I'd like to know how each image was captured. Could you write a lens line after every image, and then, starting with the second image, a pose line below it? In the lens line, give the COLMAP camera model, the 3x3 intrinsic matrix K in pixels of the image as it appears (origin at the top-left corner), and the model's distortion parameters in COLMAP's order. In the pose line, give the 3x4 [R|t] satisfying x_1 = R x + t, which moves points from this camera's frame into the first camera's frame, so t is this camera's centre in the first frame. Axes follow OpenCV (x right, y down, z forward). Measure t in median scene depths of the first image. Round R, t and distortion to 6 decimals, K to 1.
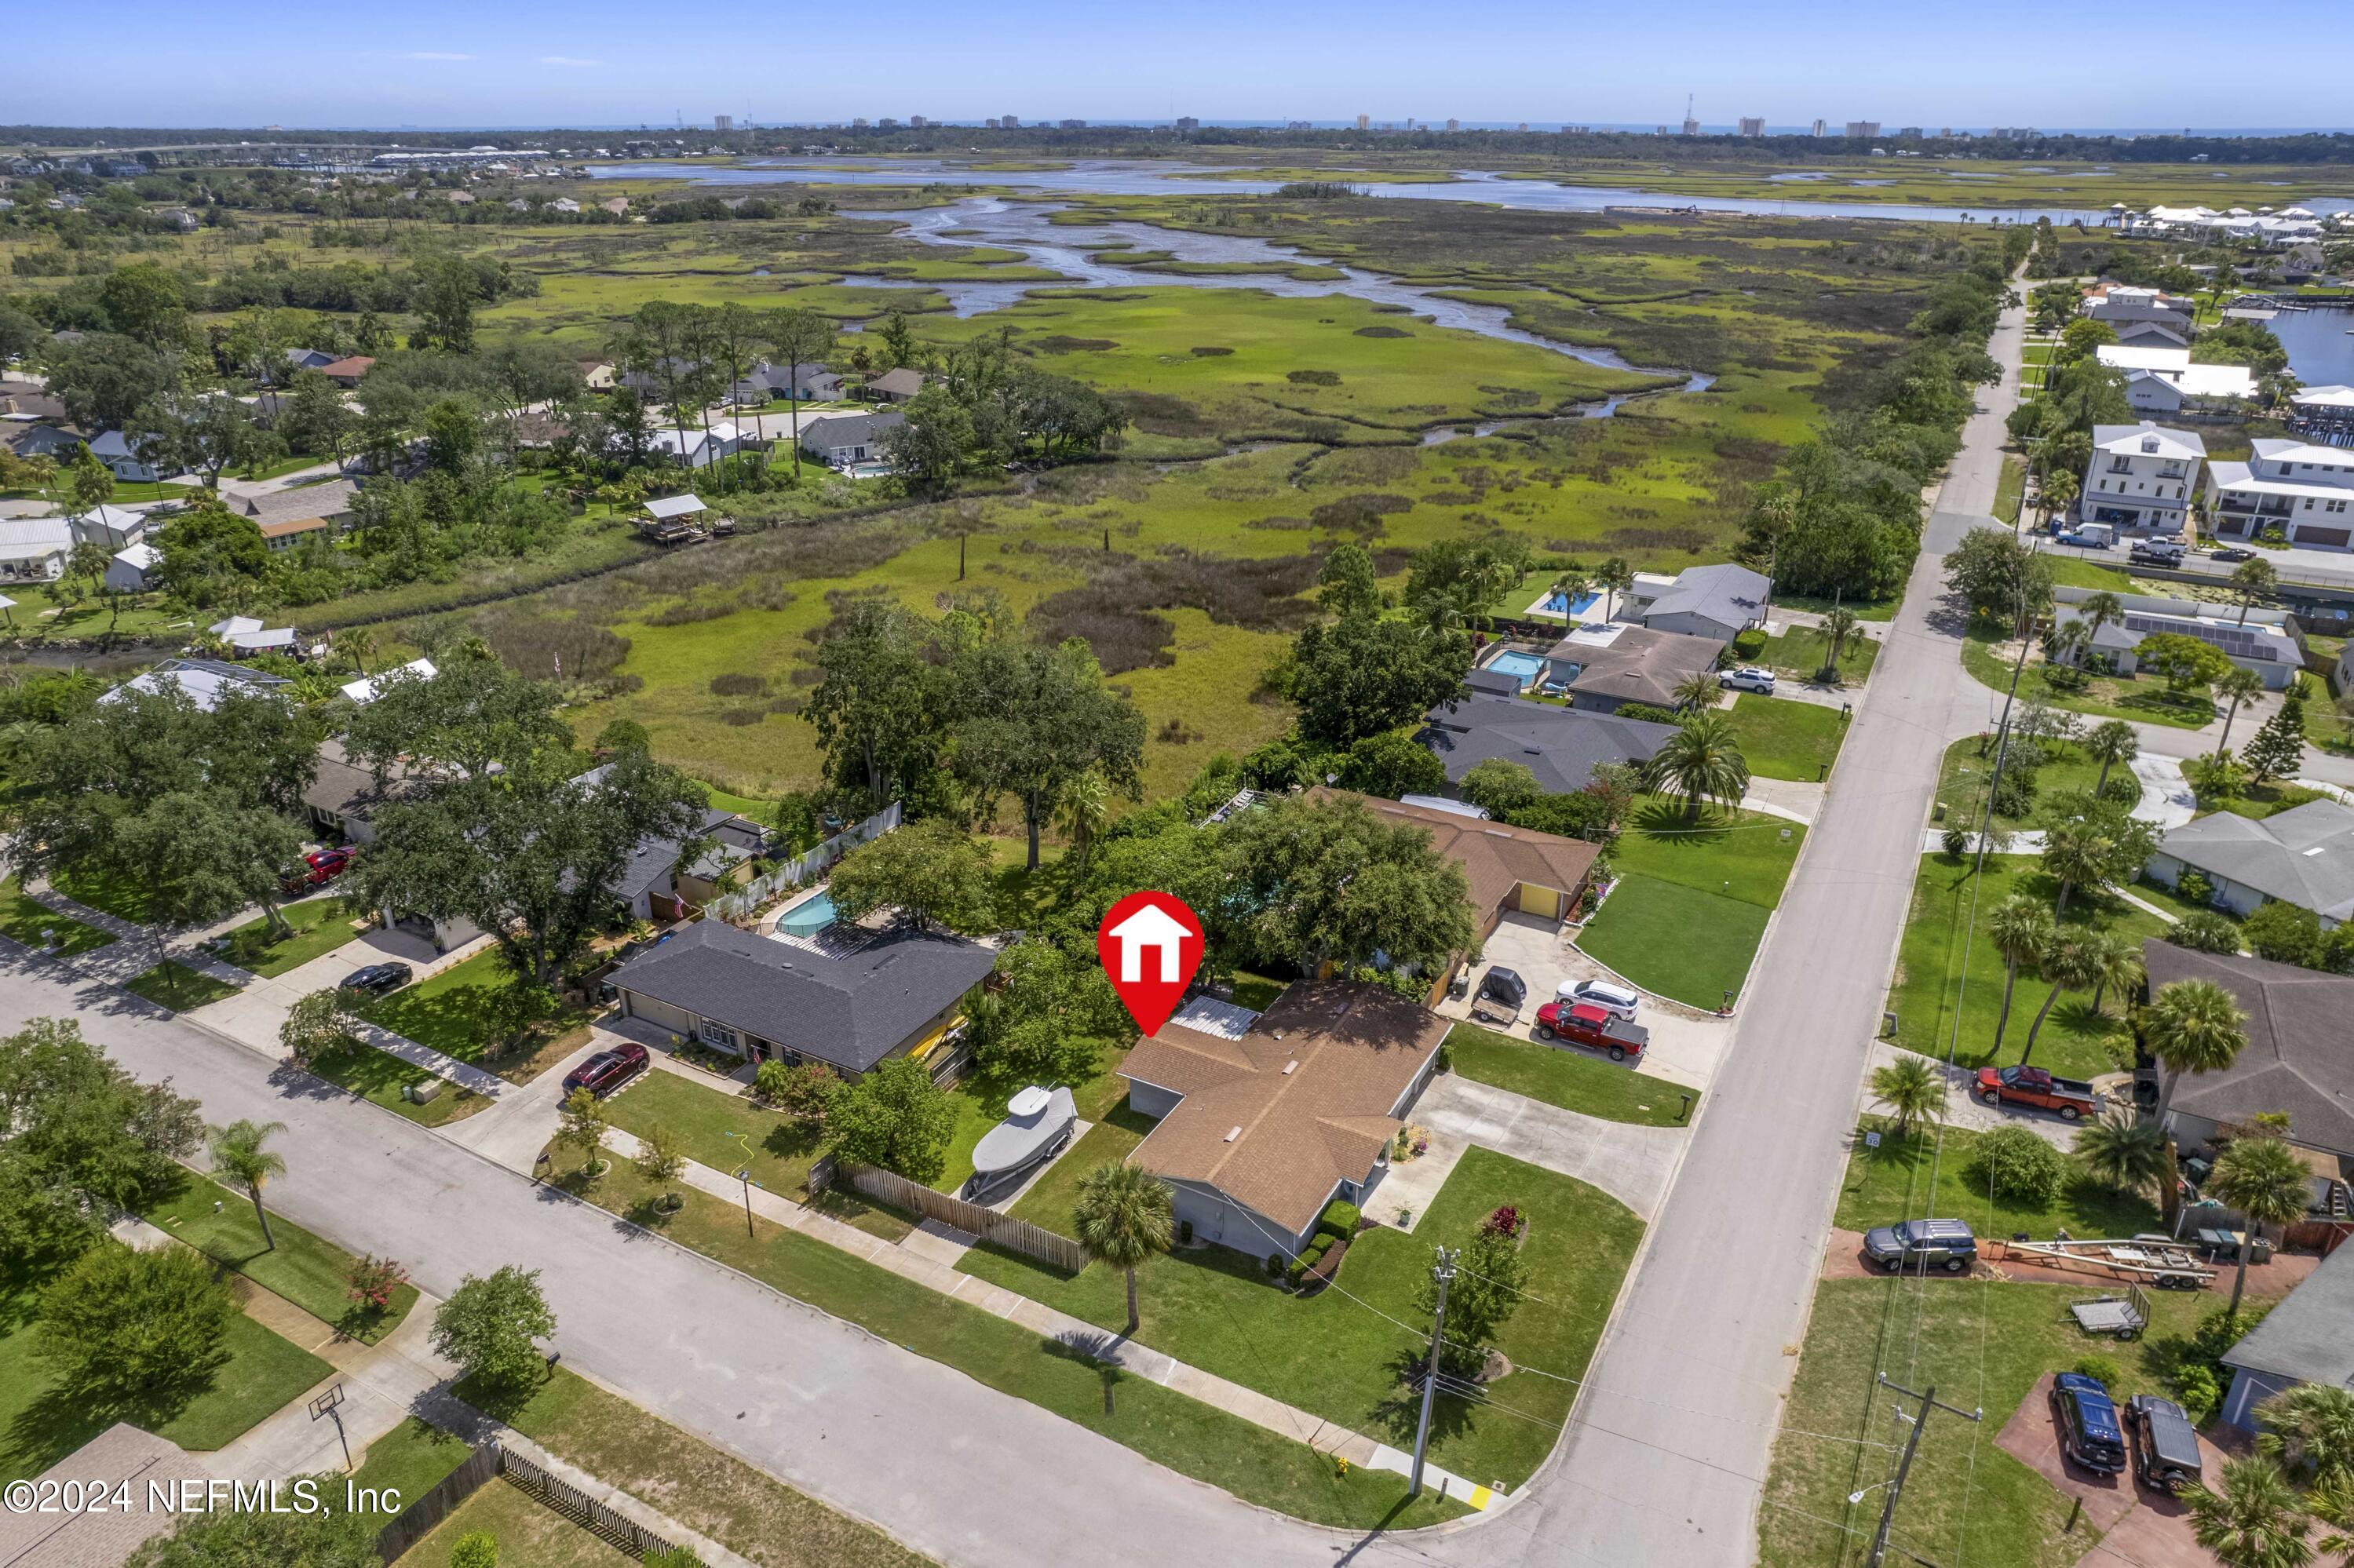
lens RADIAL K [[1537.7, 0, 1190.0], [0, 1537.7, 779.1], [0, 0, 1]] dist [-0.089452, 0.089462]
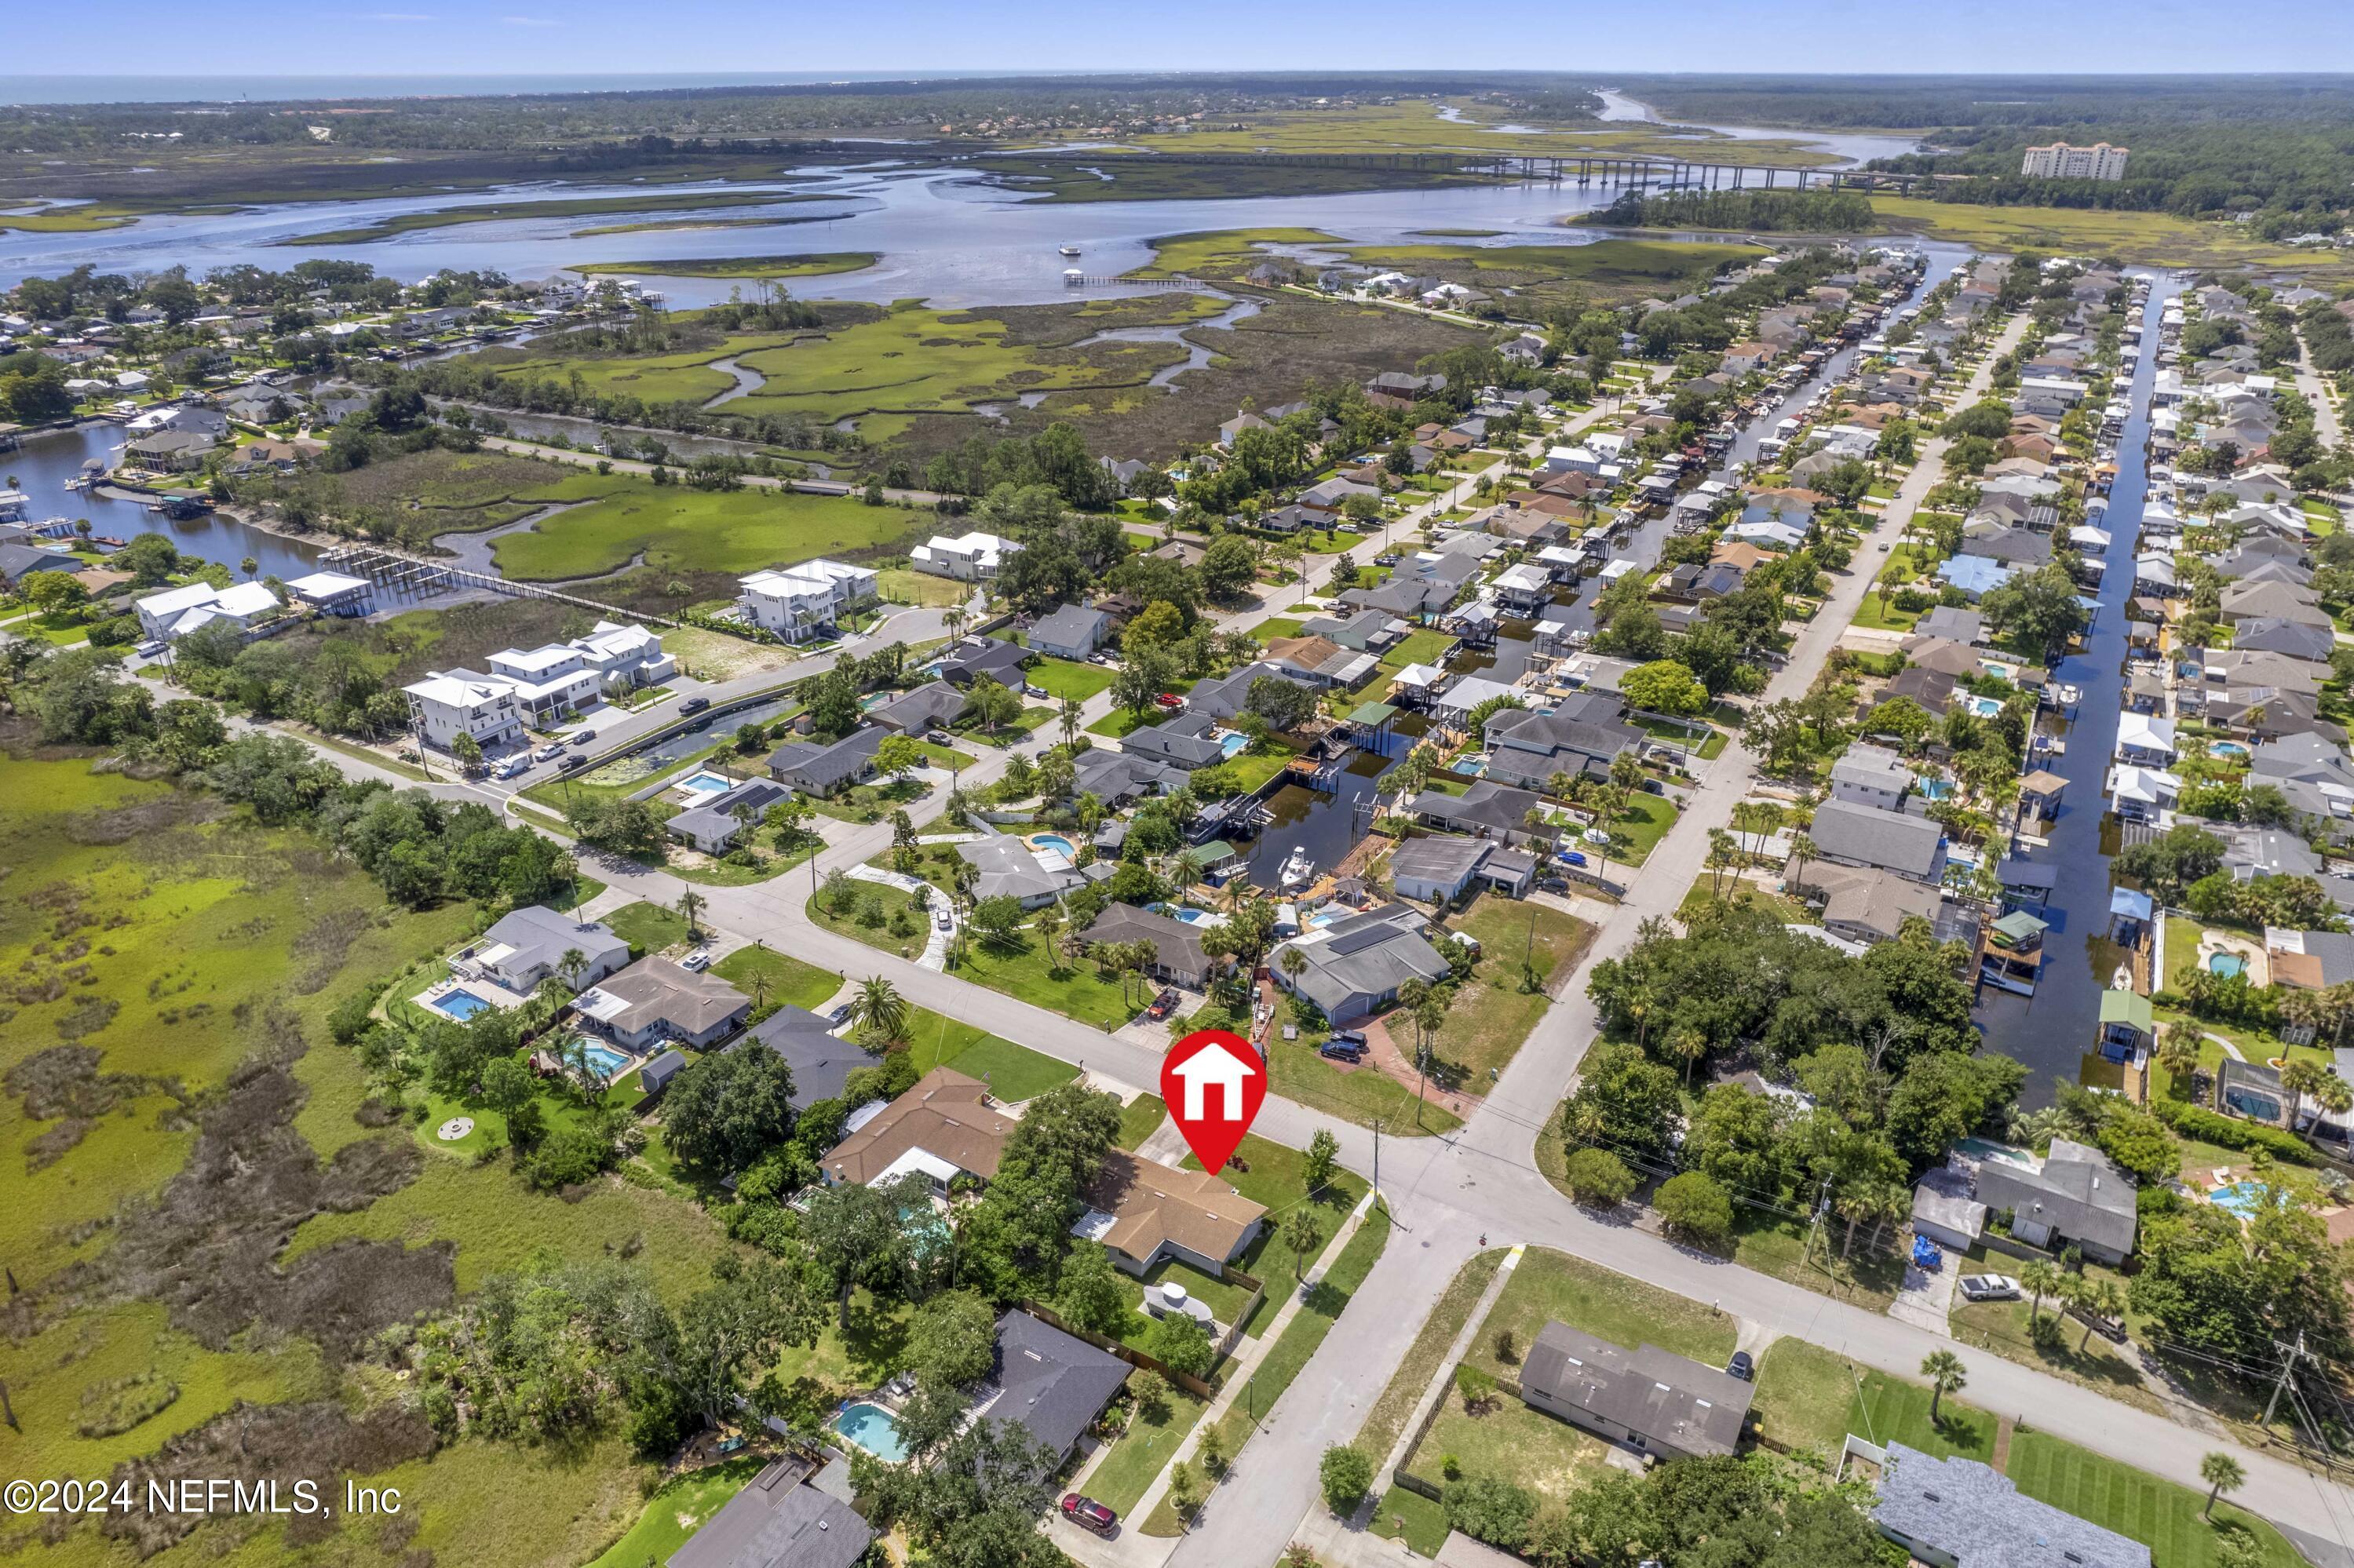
lens RADIAL K [[1535.0, 0, 1186.7], [0, 1535.0, 779.3], [0, 0, 1]] dist [-0.063086, 0.052588]
pose [[0.038586, -0.431382, 0.901344, -1.205895], [0.396377, 0.834622, 0.382481, -0.820512], [-0.917277, 0.342513, 0.203194, 0.275282]]
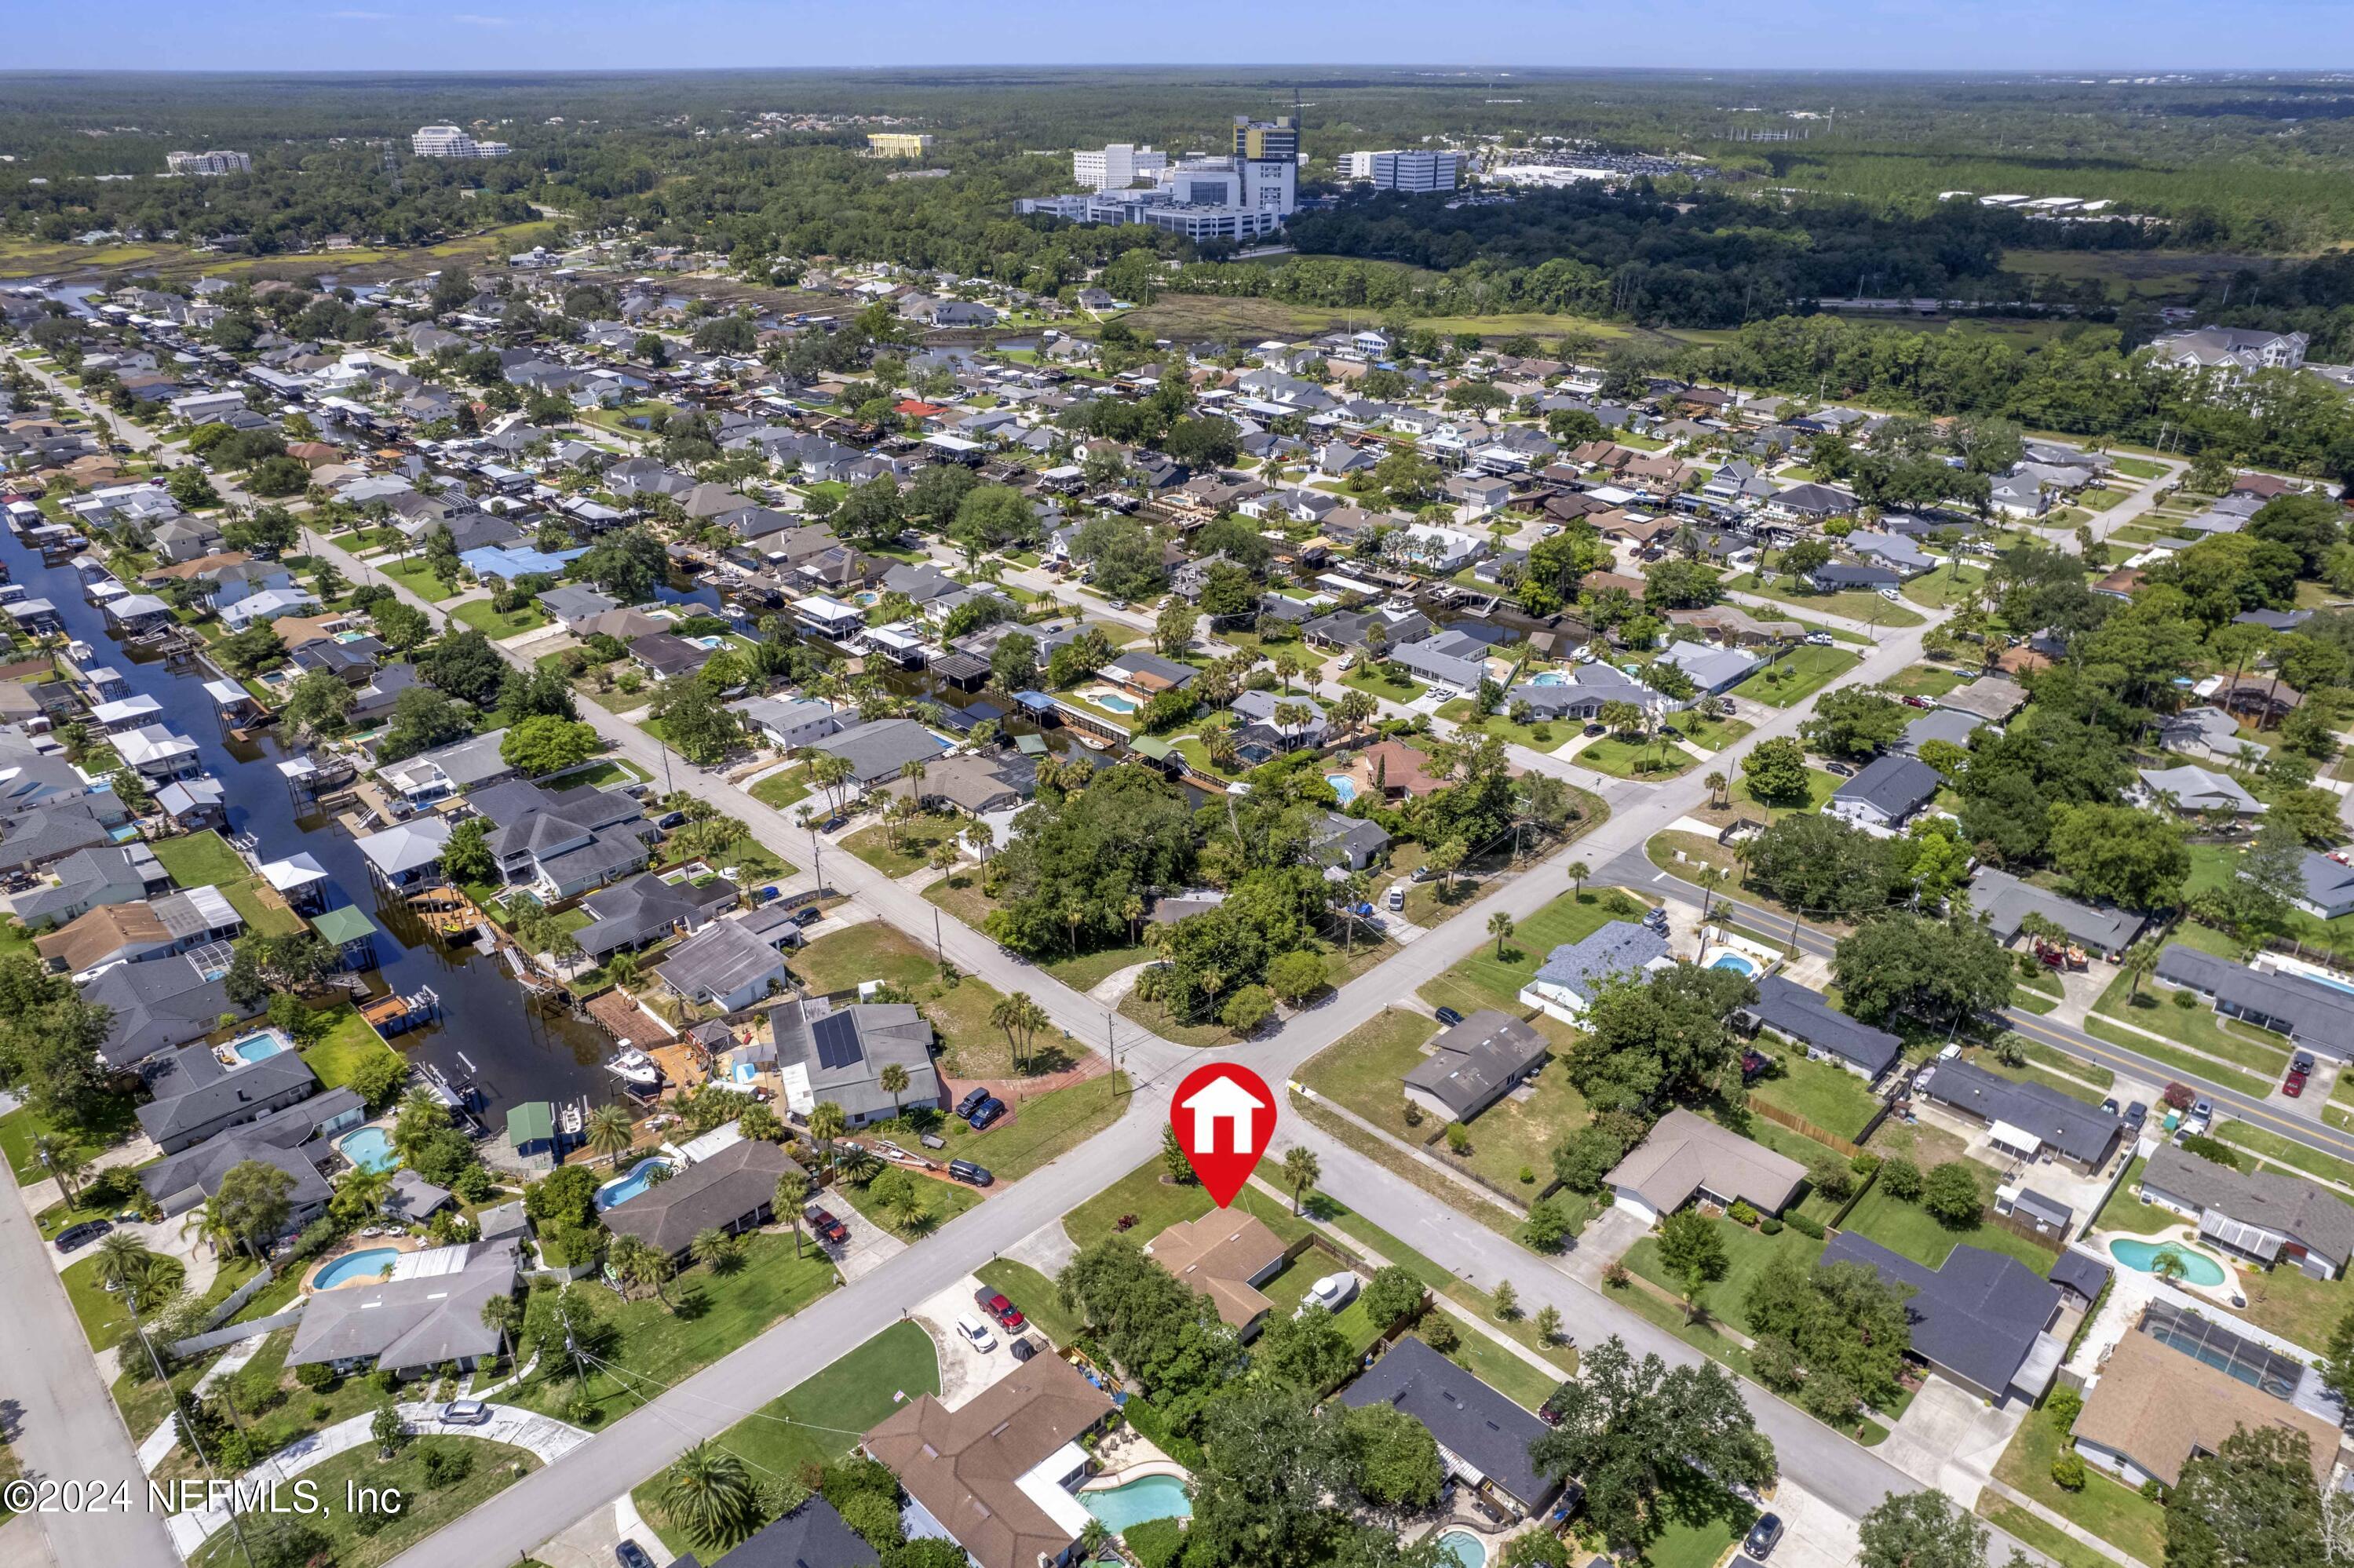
lens RADIAL K [[1535.0, 0, 1186.7], [0, 1535.0, 779.3], [0, 0, 1]] dist [-0.063086, 0.052588]
pose [[-0.961301, -0.119799, 0.248092, -0.260616], [0.109373, 0.660556, 0.742767, -1.301364], [-0.252861, 0.741157, -0.621890, 1.361296]]
